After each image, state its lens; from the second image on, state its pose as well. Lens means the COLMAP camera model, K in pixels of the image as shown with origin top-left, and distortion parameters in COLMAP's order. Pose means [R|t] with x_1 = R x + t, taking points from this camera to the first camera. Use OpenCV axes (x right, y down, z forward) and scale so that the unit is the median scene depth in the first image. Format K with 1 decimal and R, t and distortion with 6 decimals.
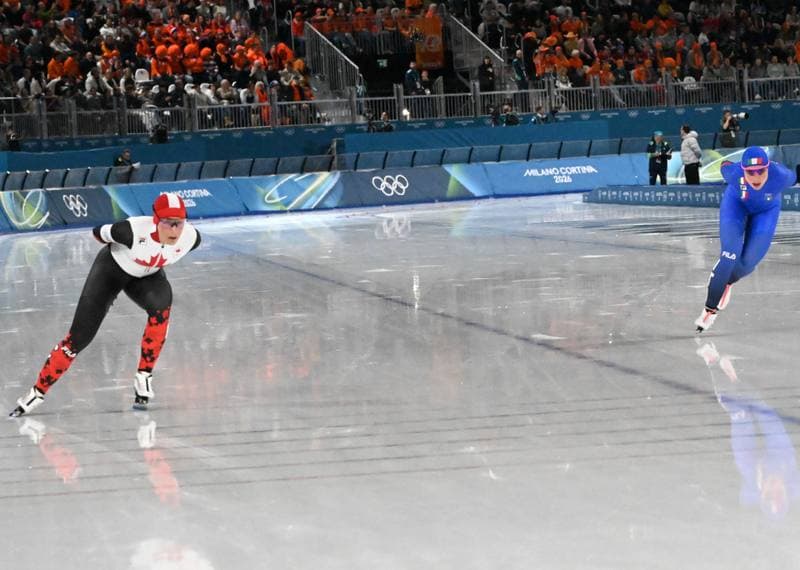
lens RADIAL K [[5750.8, 0, 400.0], [0, 5750.8, 285.0], [0, 0, 1]] dist [0.080533, -20.152052]
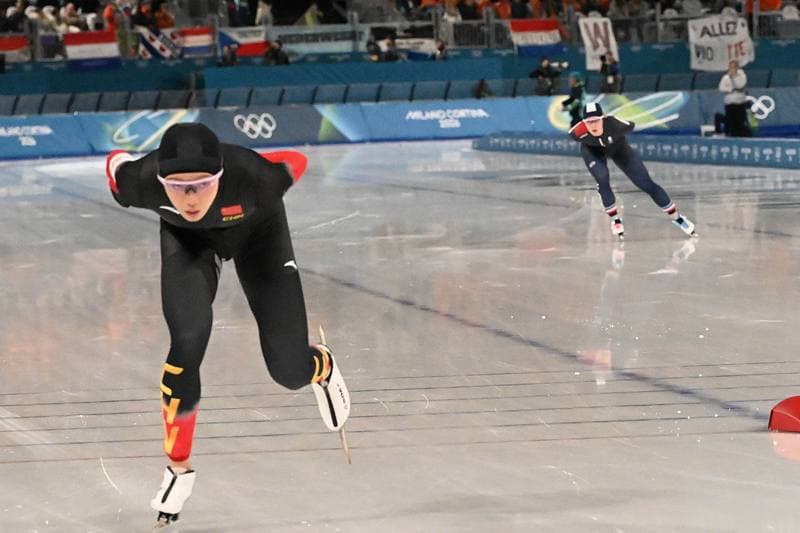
lens RADIAL K [[5273.5, 0, 400.0], [0, 5273.5, 266.5], [0, 0, 1]] dist [0.088327, -13.546627]
pose [[0.998885, 0.020588, 0.042491, -0.013623], [-0.020989, 0.999739, 0.009009, -0.003420], [-0.042294, -0.009891, 0.999056, 0.183516]]
